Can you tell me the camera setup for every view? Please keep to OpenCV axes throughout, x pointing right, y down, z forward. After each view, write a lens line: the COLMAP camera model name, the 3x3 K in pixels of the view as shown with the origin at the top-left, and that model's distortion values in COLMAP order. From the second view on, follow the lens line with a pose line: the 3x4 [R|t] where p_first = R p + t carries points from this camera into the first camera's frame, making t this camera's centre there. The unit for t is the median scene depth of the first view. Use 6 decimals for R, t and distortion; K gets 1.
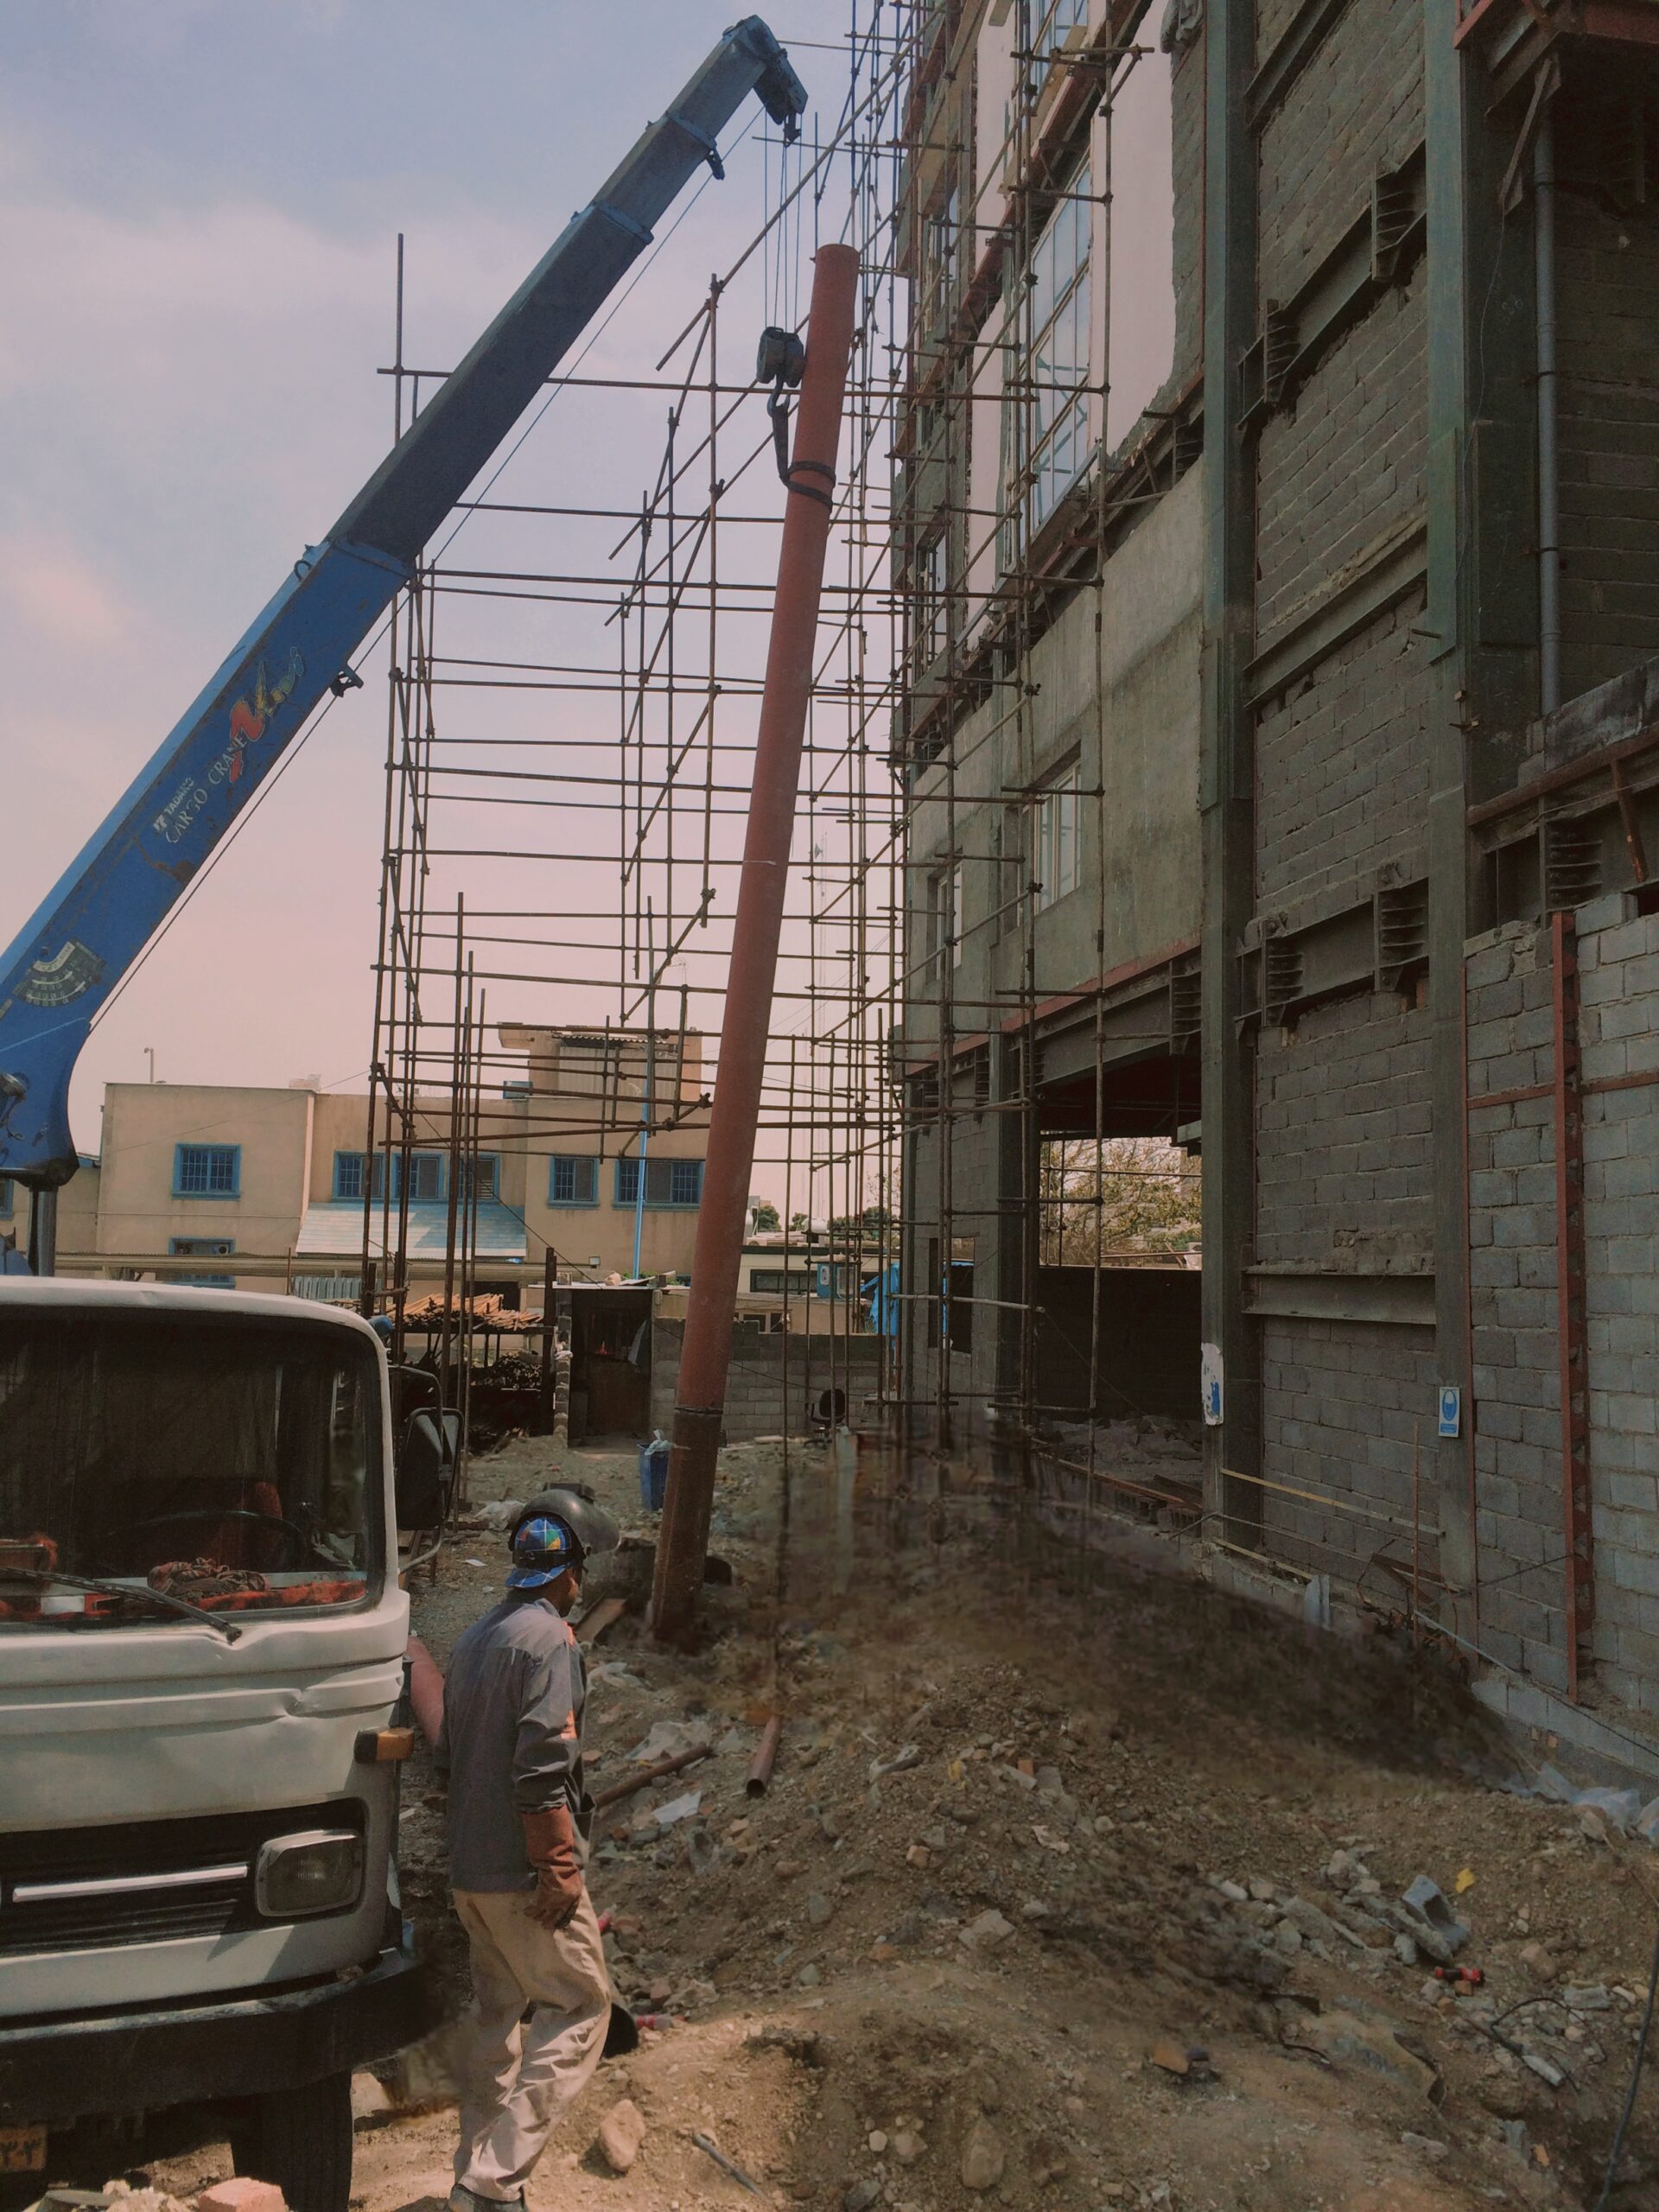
lens RADIAL K [[1890.0, 0, 832.0], [0, 1890.0, 1090.7], [0, 0, 1]] dist [0.093329, -0.135762]
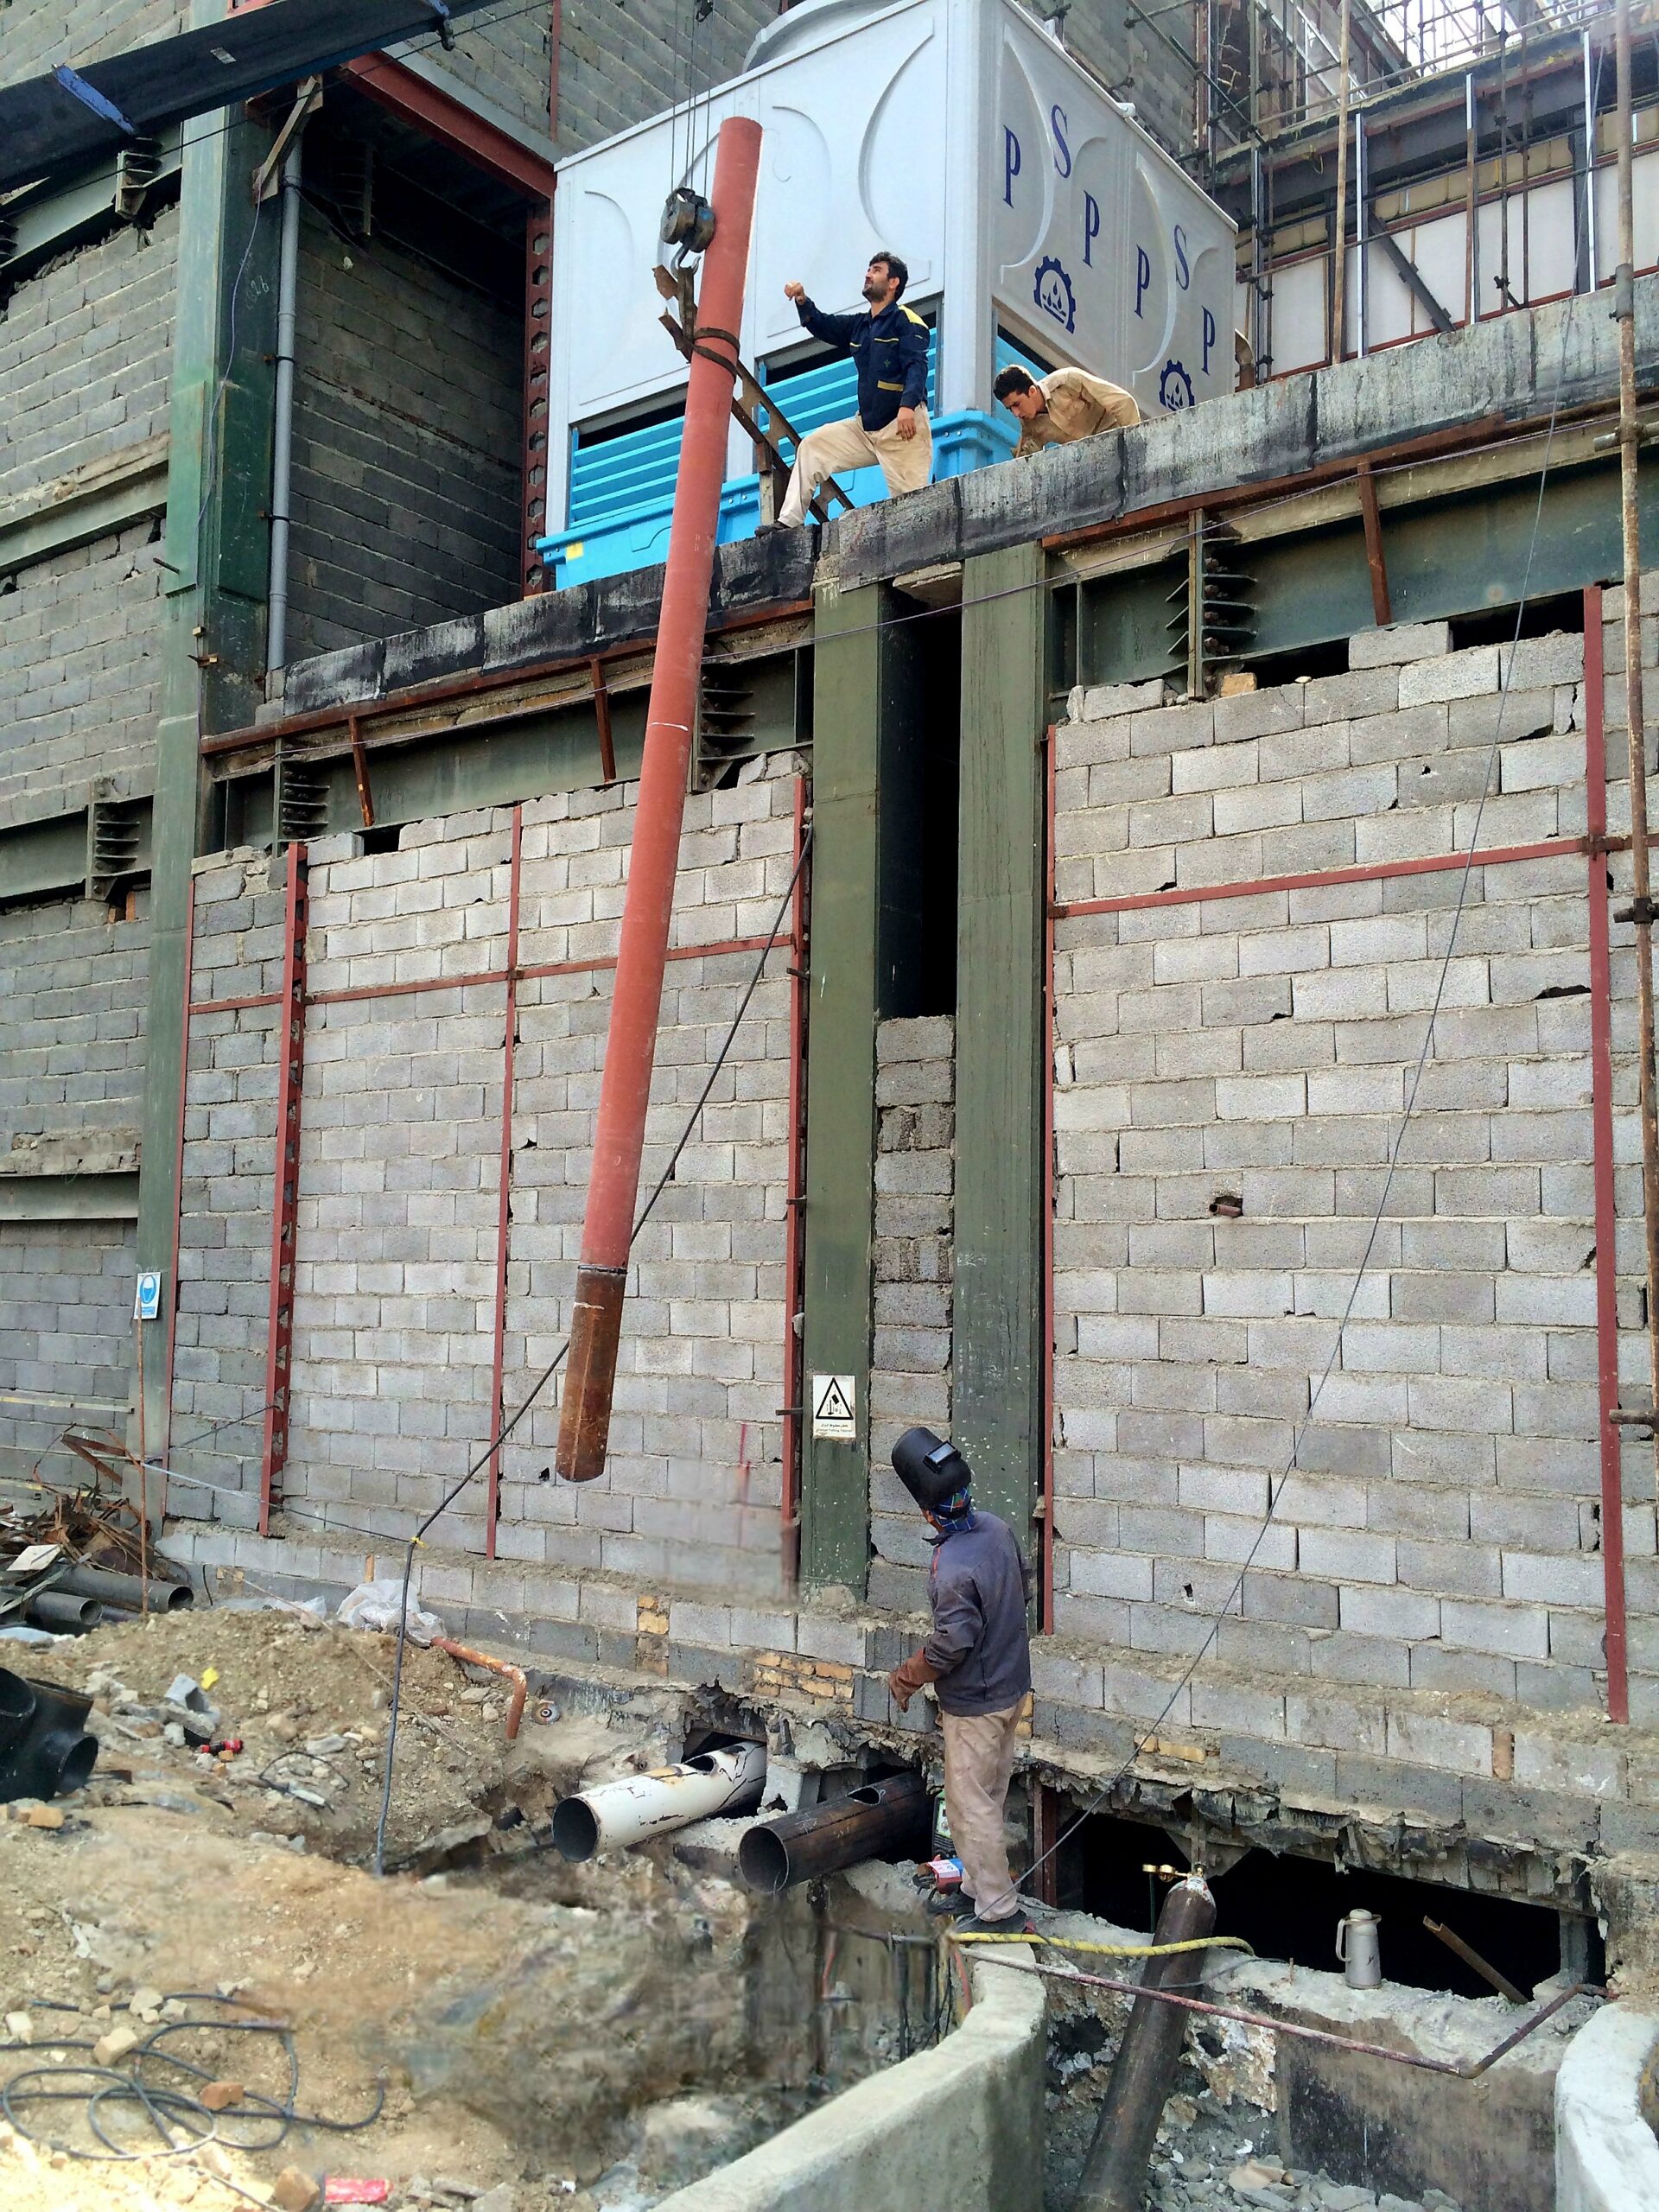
lens RADIAL K [[1890.0, 0, 832.0], [0, 1890.0, 1090.7], [0, 0, 1]] dist [0.093329, -0.135762]
pose [[0.729191, 0.055342, 0.682069, -0.145977], [-0.065534, 0.997791, -0.010897, 0.044048], [-0.681165, -0.036753, 0.731207, -0.043105]]
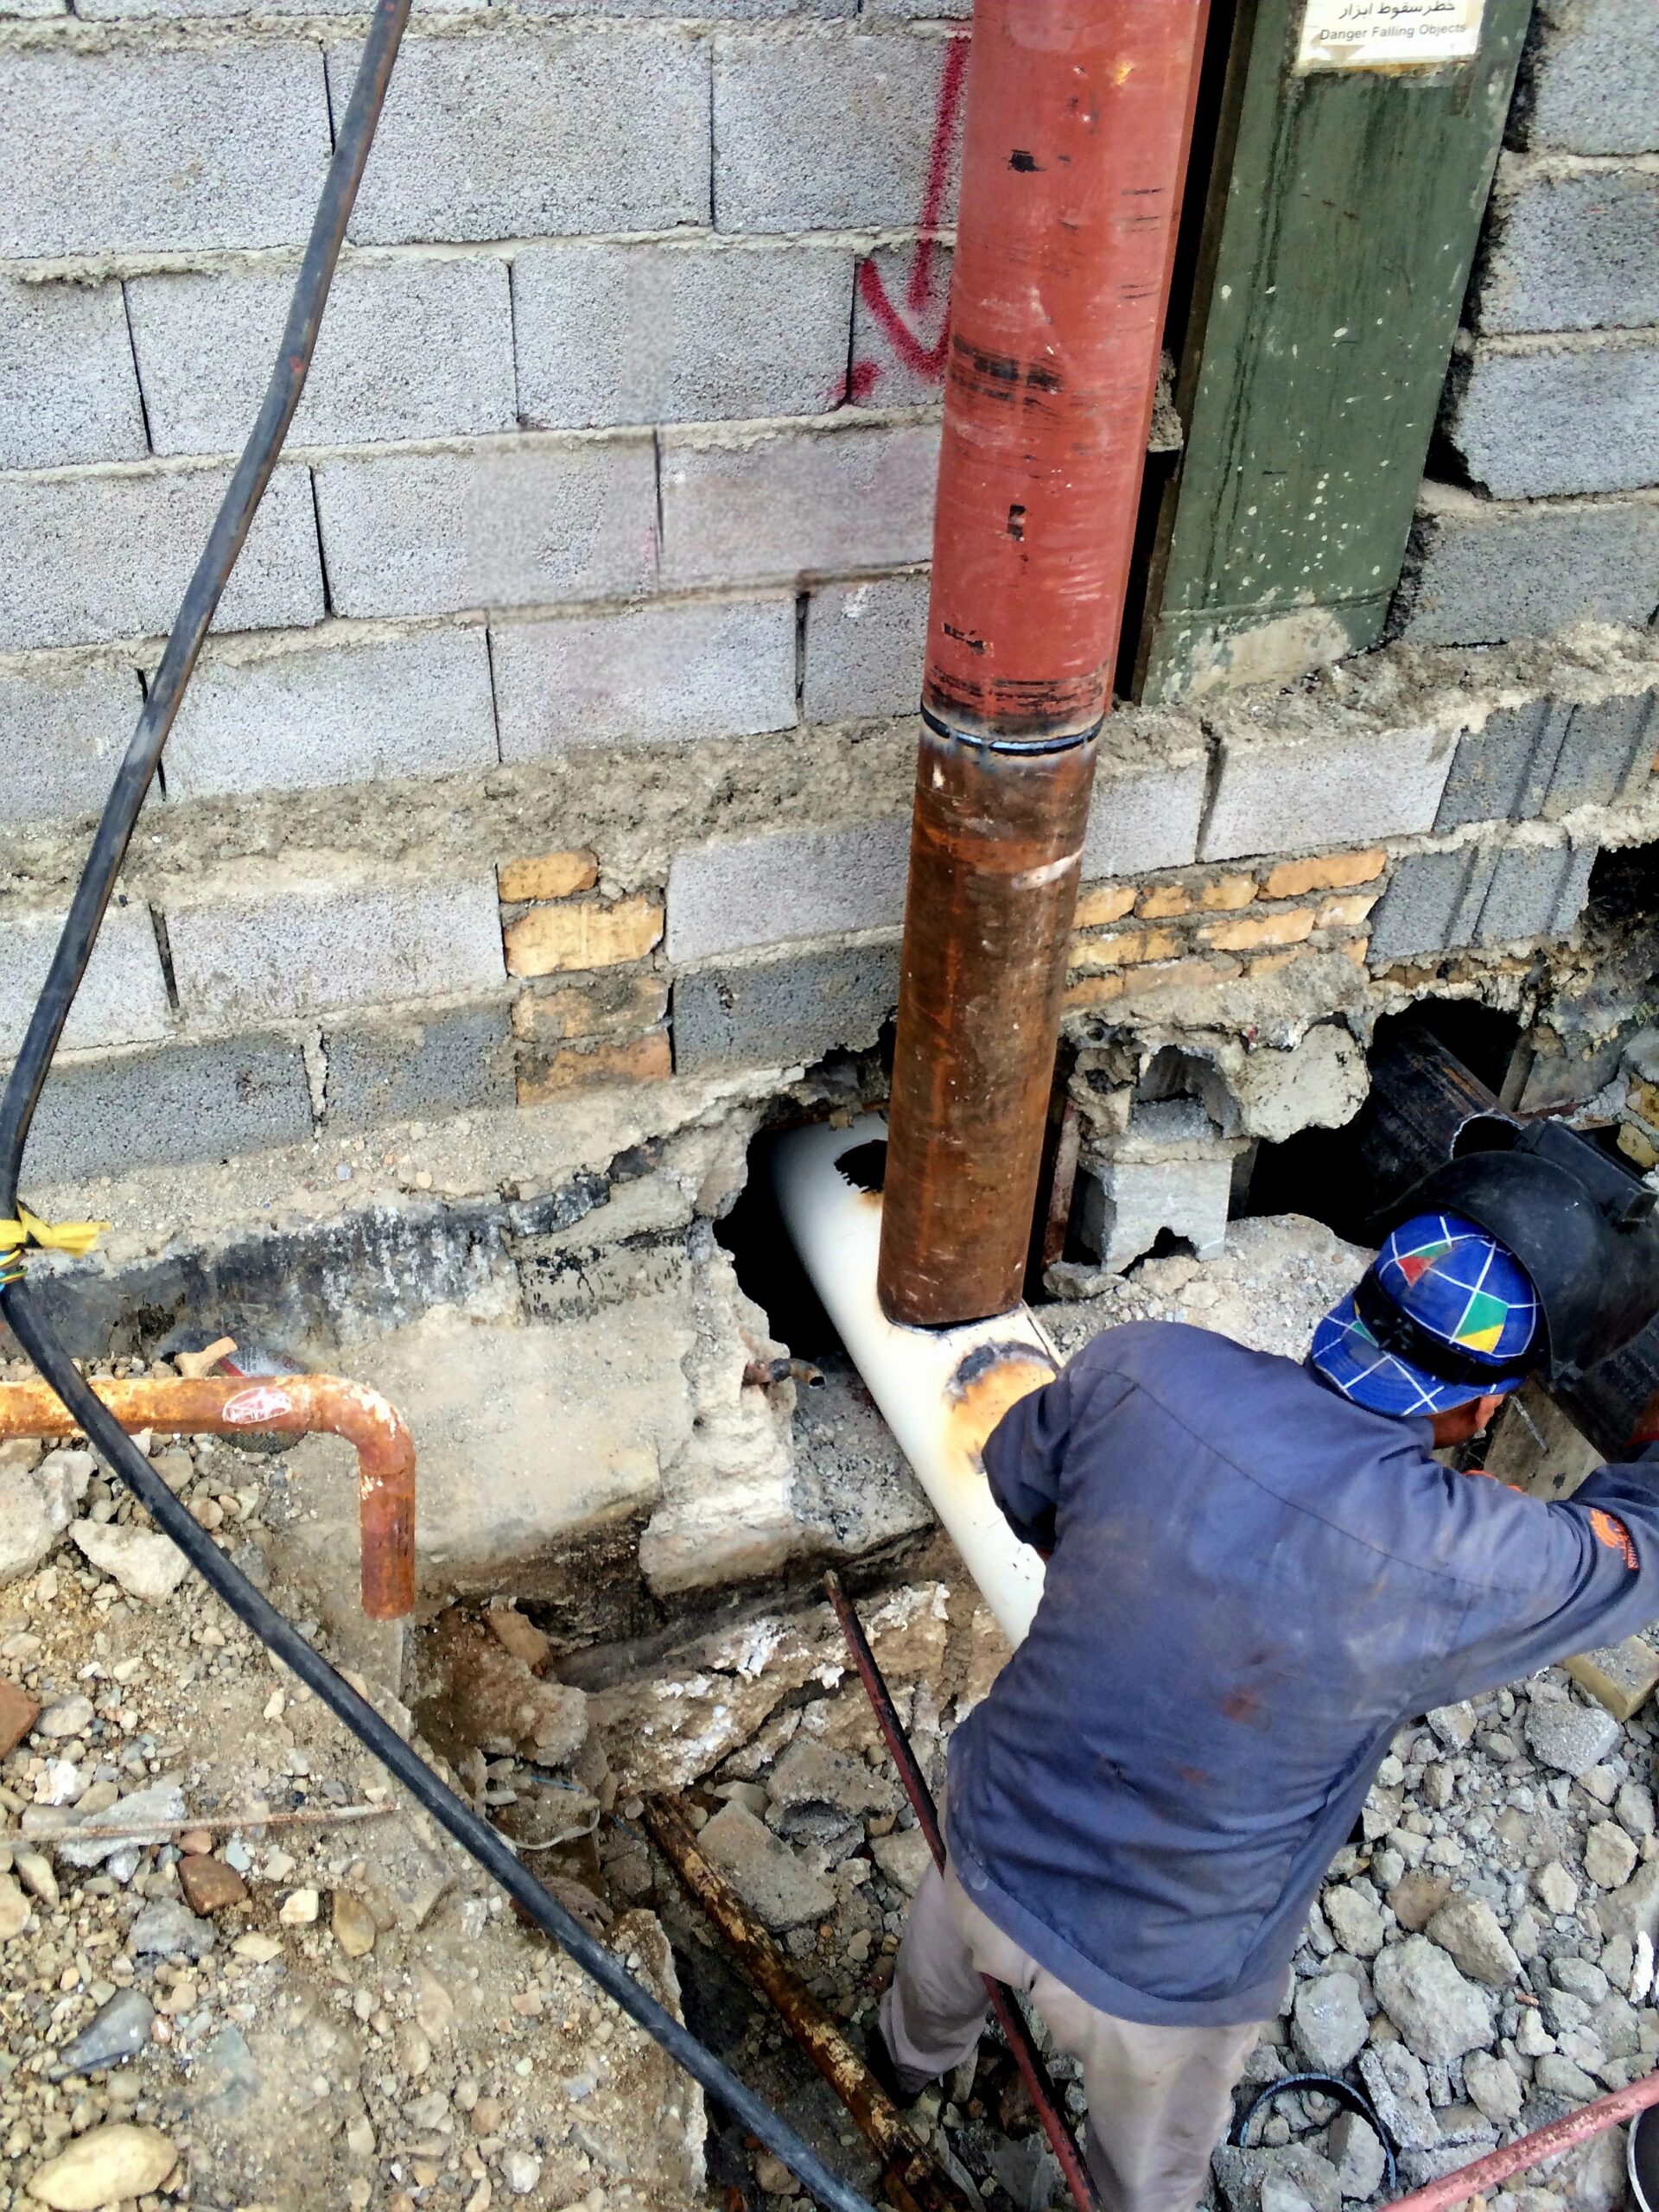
lens RADIAL K [[1892.7, 0, 830.6], [0, 1892.7, 1089.4], [0, 0, 1]] dist [0.093445, -0.136114]
pose [[-0.176798, -0.611757, 0.771036, 0.225188], [-0.145324, 0.791015, 0.594286, 0.163583], [-0.973459, -0.006982, -0.228753, 0.689624]]
